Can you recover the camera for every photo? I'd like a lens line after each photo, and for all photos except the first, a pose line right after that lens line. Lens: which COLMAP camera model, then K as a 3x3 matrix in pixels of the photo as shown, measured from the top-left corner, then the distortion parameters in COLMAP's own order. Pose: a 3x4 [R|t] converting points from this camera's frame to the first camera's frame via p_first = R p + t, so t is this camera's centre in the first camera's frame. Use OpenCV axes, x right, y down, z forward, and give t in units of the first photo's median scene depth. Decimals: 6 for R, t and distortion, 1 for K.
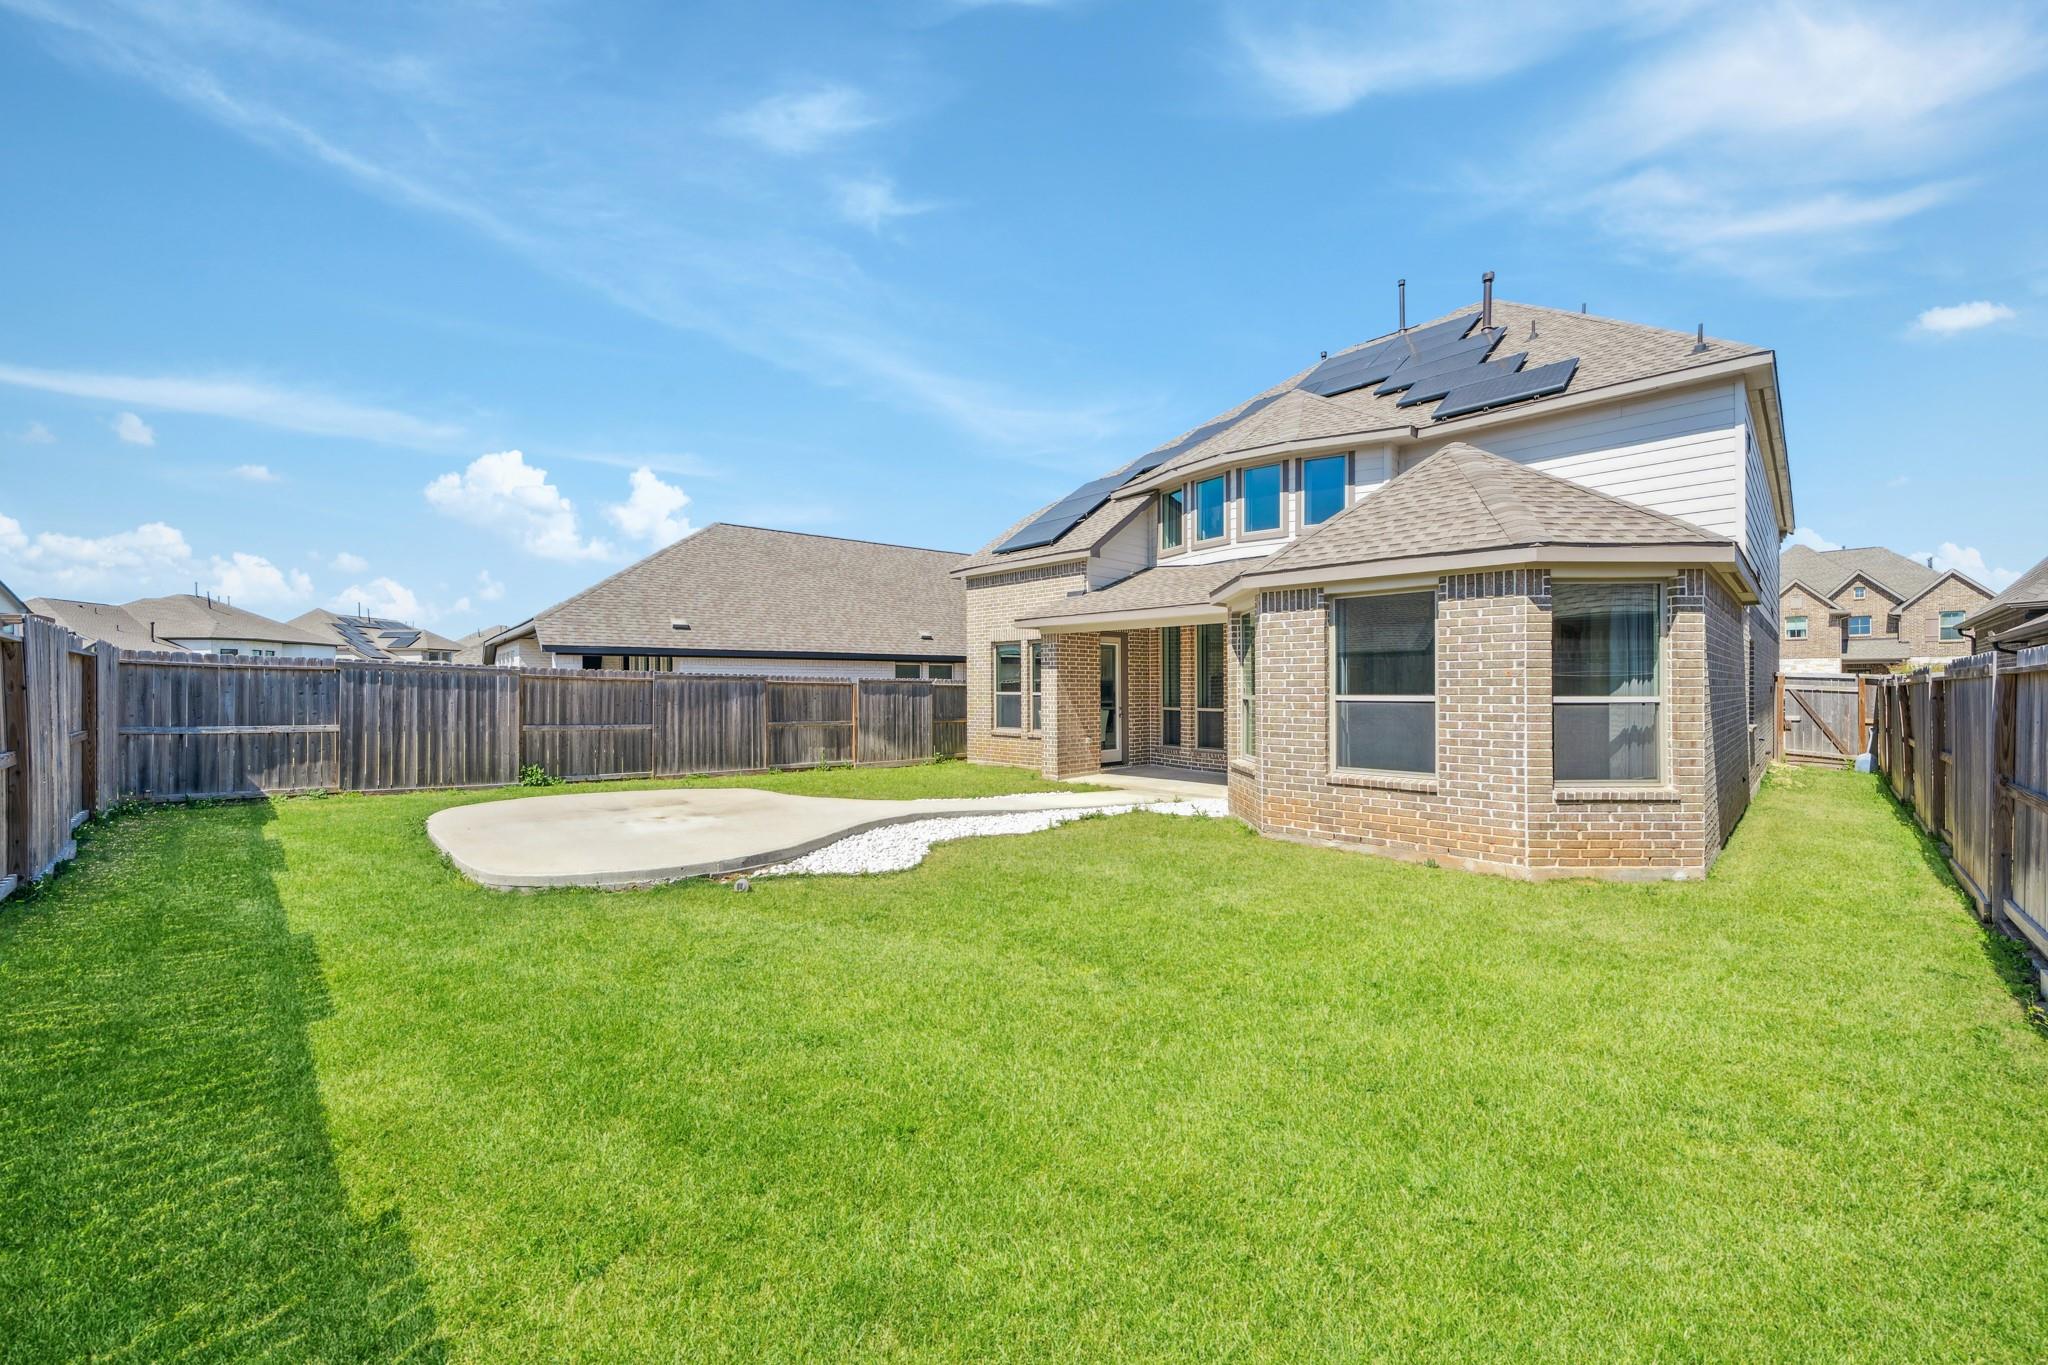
lens RADIAL K [[777.1, 0, 1034.7], [0, 777.1, 685.0], [0, 0, 1]] dist [-0.002739, -0.000396]
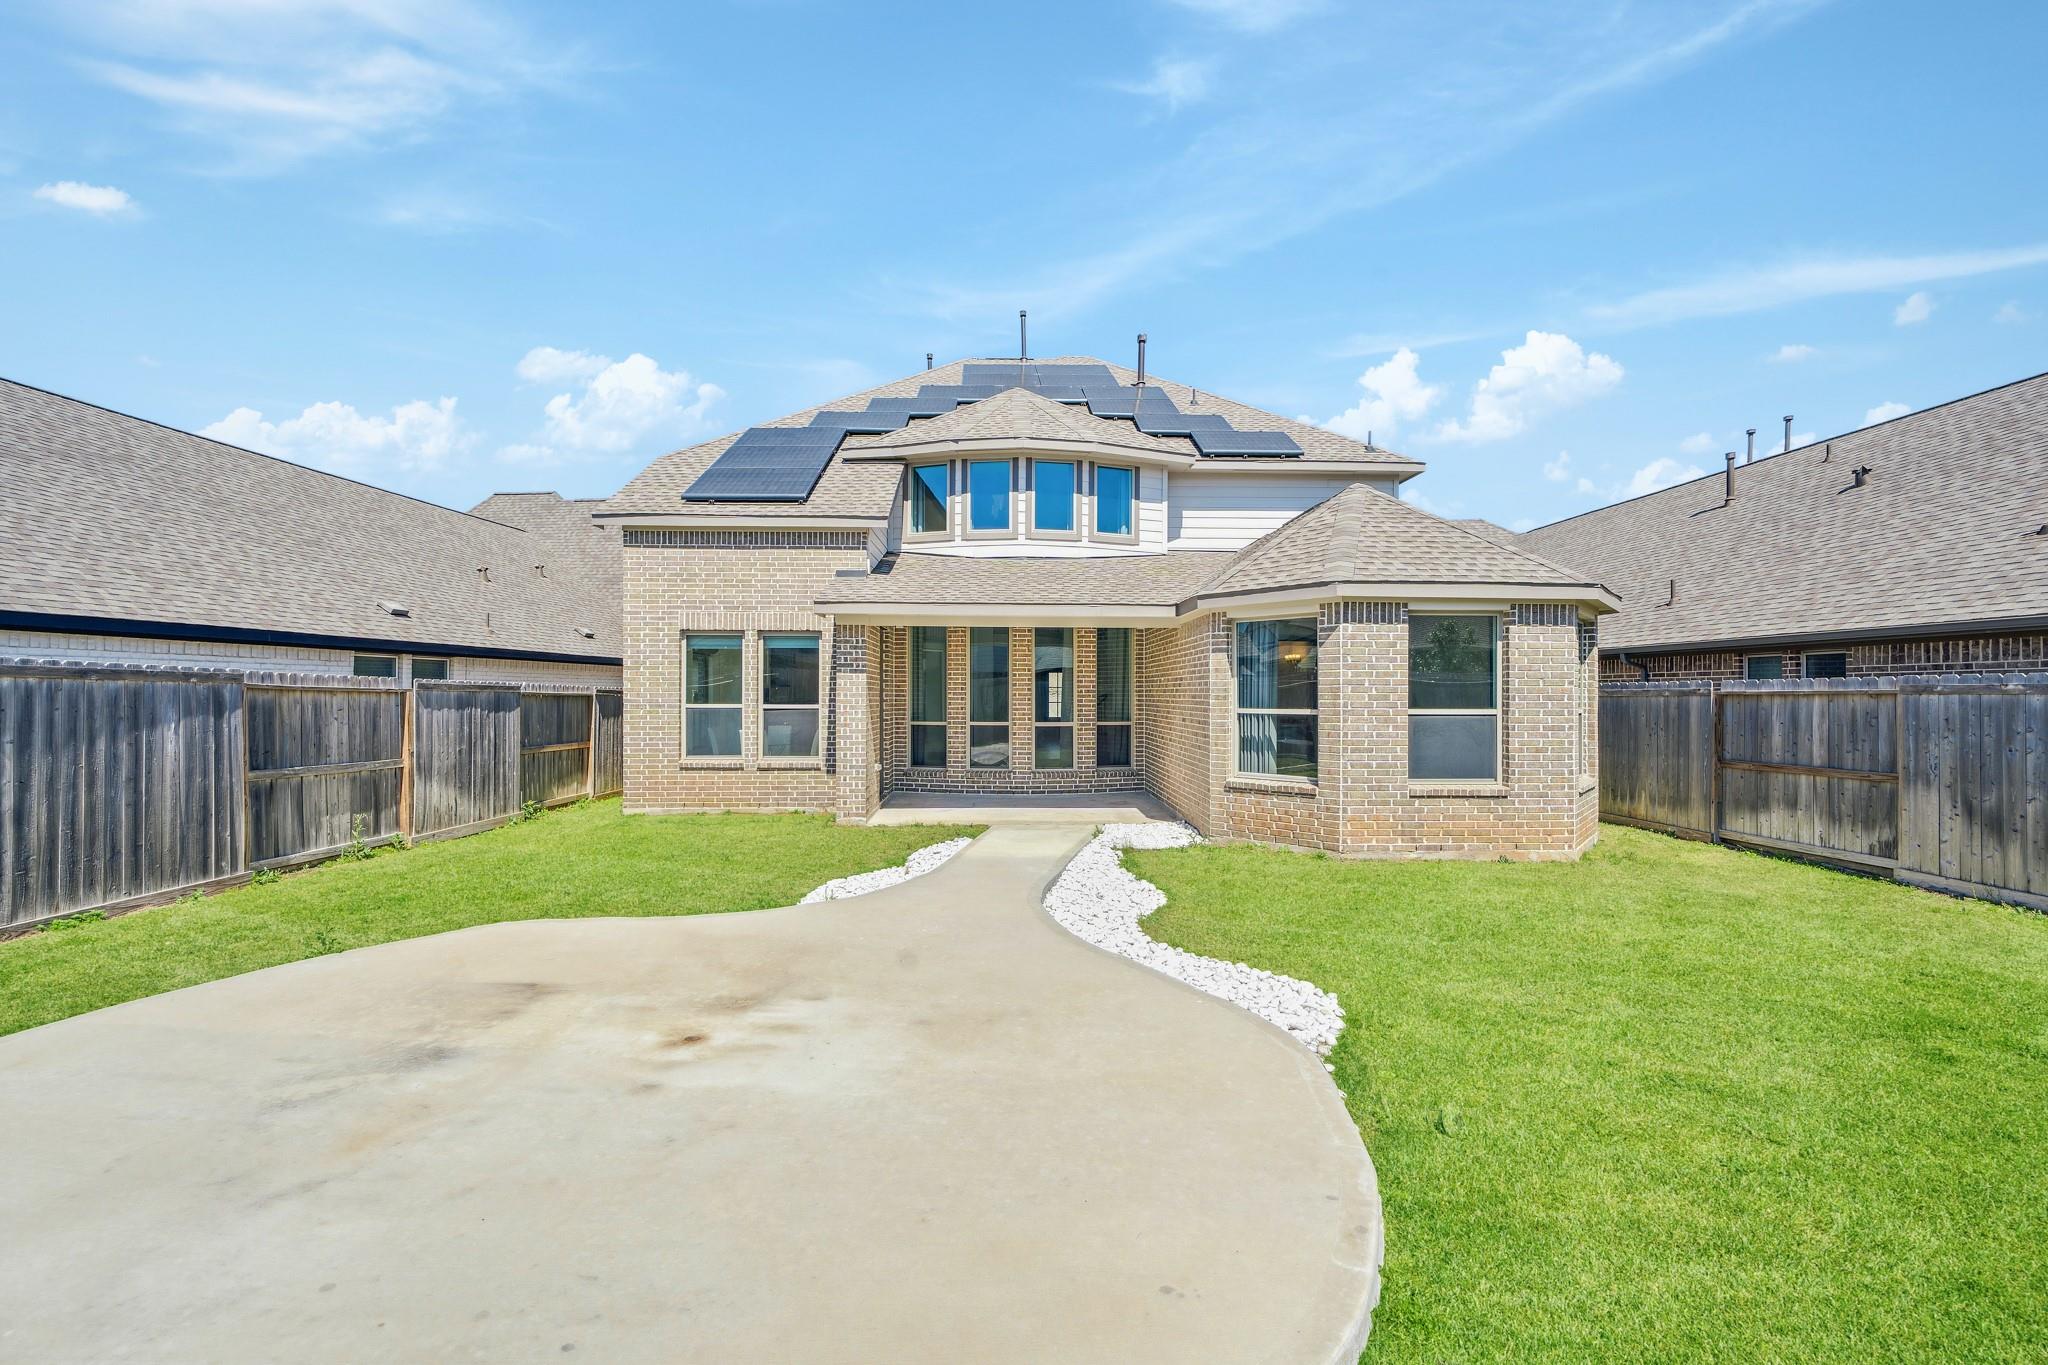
lens RADIAL K [[777.1, 0, 1026.1], [0, 777.1, 688.9], [0, 0, 1]] dist [-0.002739, -0.000396]
pose [[0.684731, 0.009968, 0.728727, -0.416610], [-0.006827, 0.999950, -0.007263, -0.001627], [-0.728764, -0.000002, 0.684765, 0.395017]]
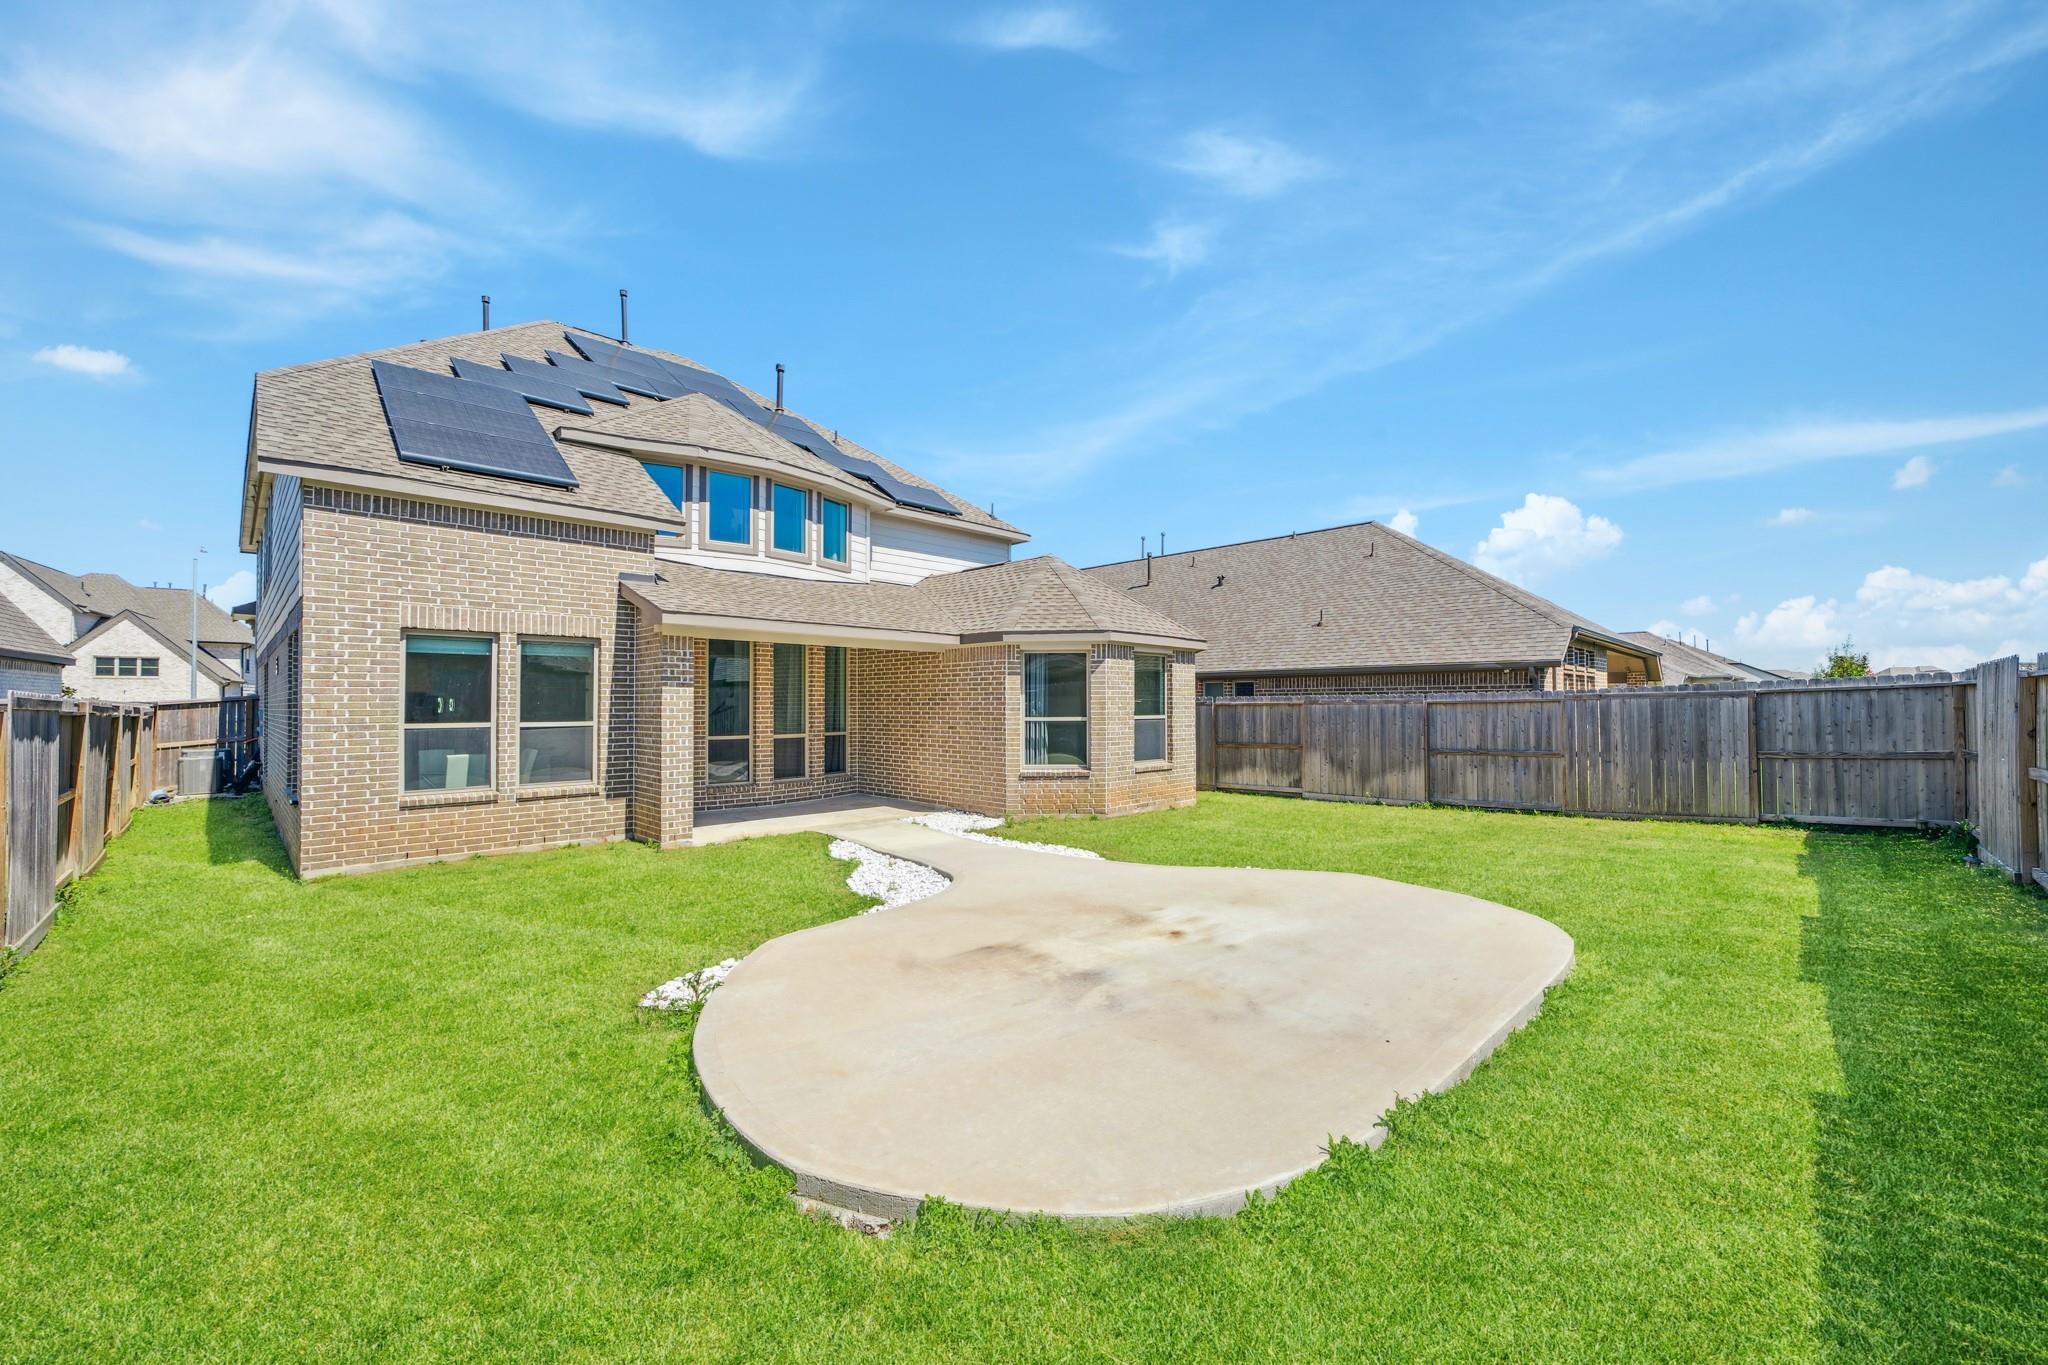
lens RADIAL K [[777.1, 0, 1023.7], [0, 777.1, 692.8], [0, 0, 1]] dist [-0.002739, -0.000396]
pose [[0.003547, 0.018595, 0.999821, -0.696787], [0.000029, 0.999827, -0.018595, -0.002646], [-0.999994, 0.000095, 0.003546, 0.717519]]
